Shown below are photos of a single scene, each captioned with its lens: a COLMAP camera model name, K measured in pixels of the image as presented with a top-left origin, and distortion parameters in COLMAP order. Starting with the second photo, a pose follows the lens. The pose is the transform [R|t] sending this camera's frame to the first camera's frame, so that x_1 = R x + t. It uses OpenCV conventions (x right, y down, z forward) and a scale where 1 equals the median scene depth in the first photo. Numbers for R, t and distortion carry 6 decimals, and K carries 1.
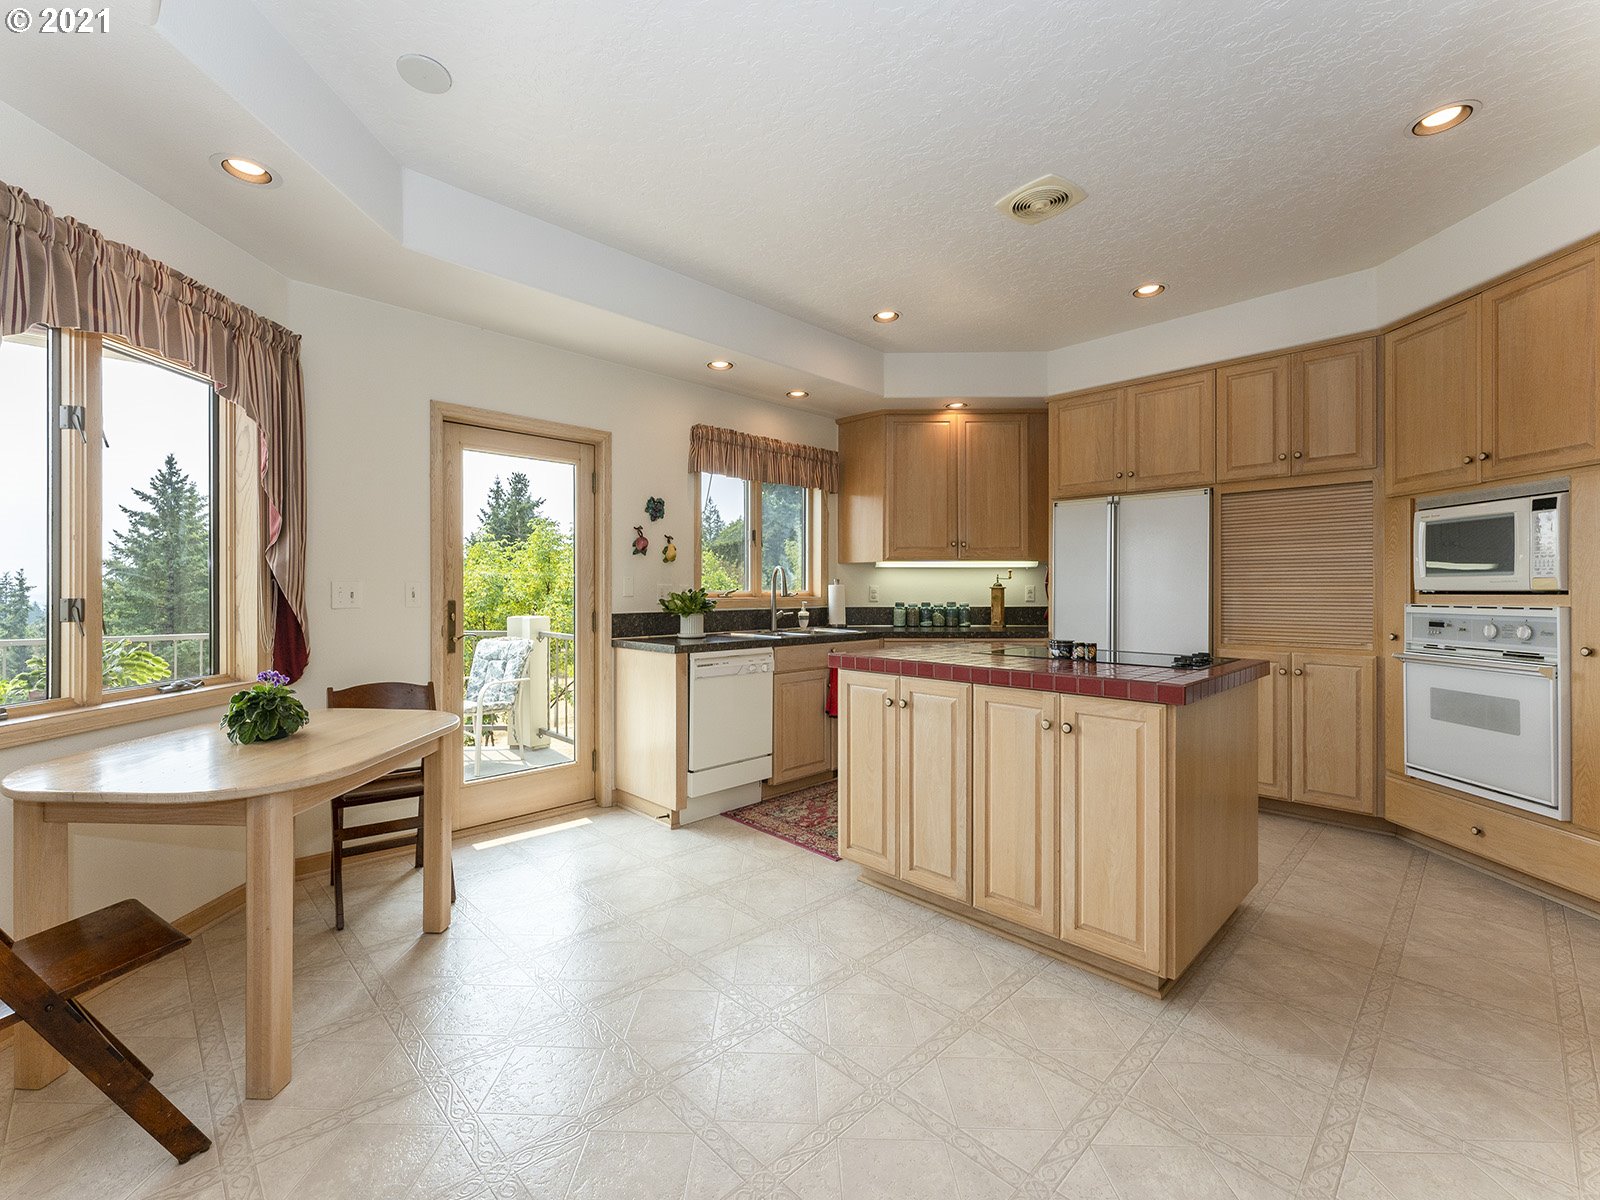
lens RADIAL K [[698.2, 0, 769.5], [0, 698.2, 588.7], [0, 0, 1]] dist [-0.005524, -0.001203]
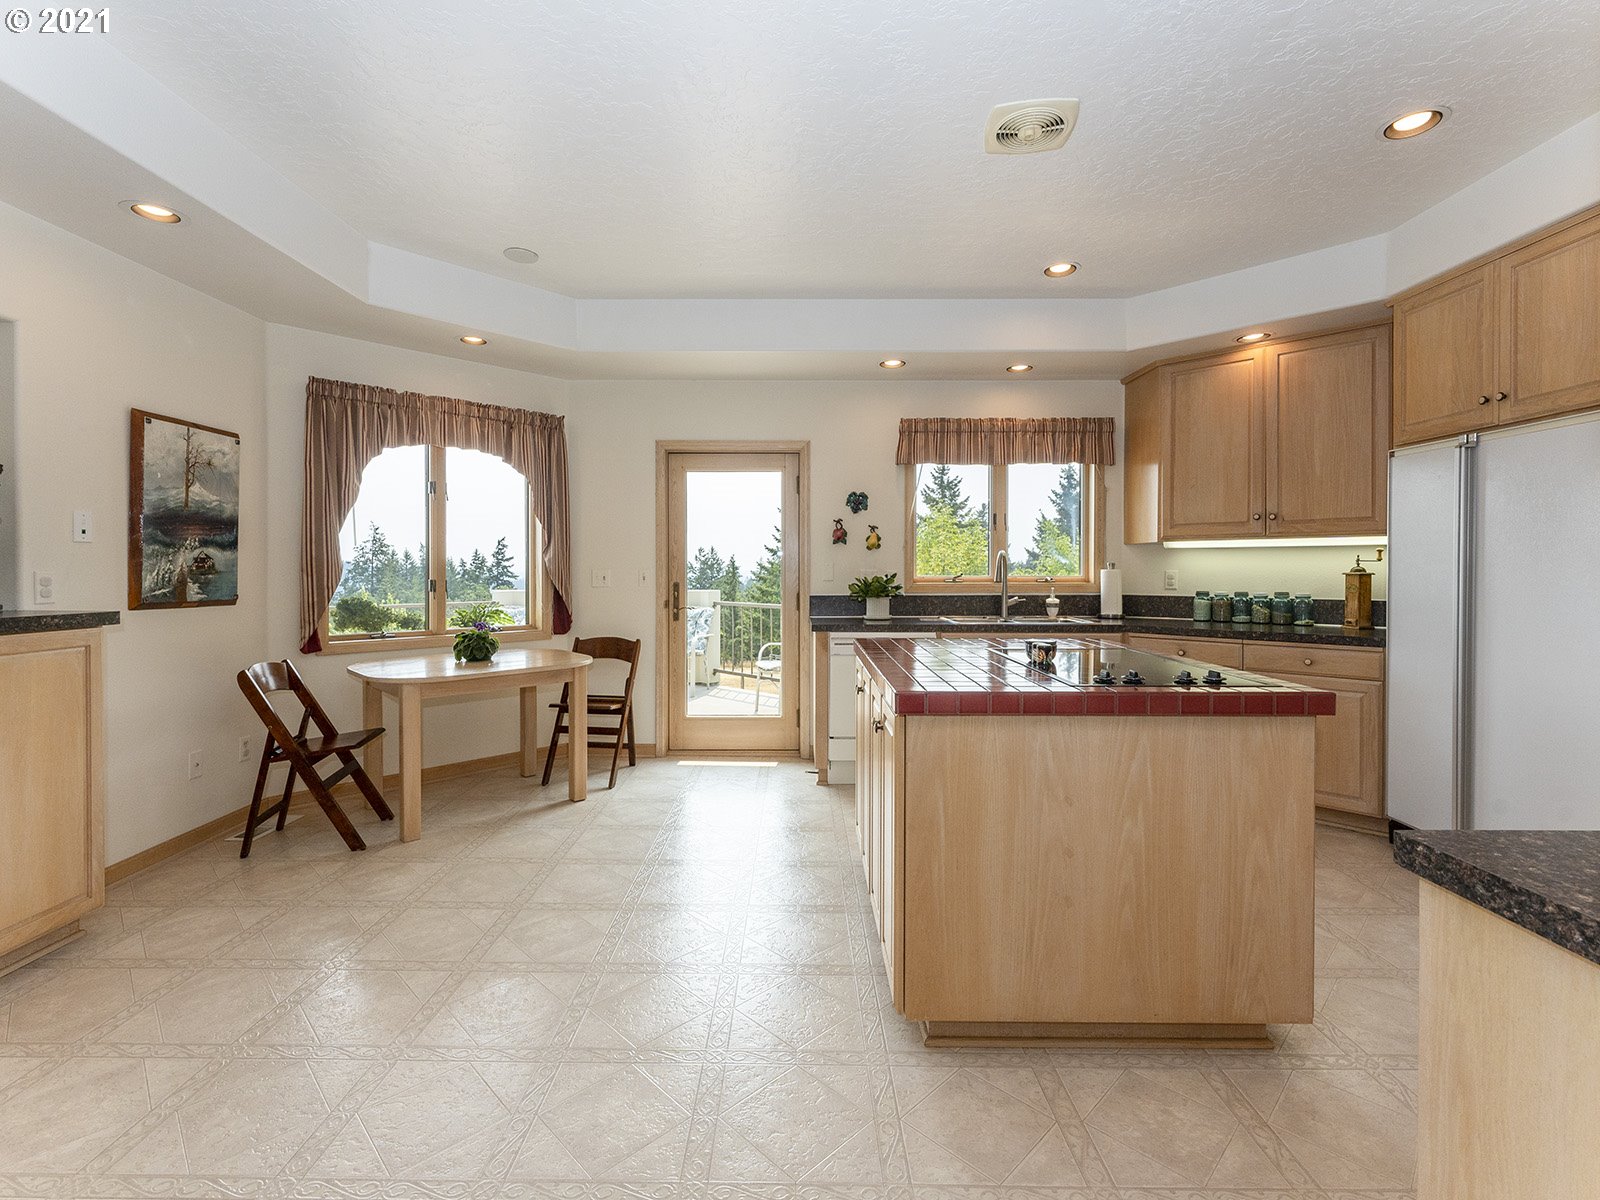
lens RADIAL K [[698.2, 0, 797.4], [0, 698.2, 573.3], [0, 0, 1]] dist [-0.005524, -0.001203]
pose [[0.740021, 0.005544, -0.672561, 0.462739], [0.000073, 0.999965, 0.008323, -0.009291], [0.672584, -0.006208, 0.739995, 0.101799]]
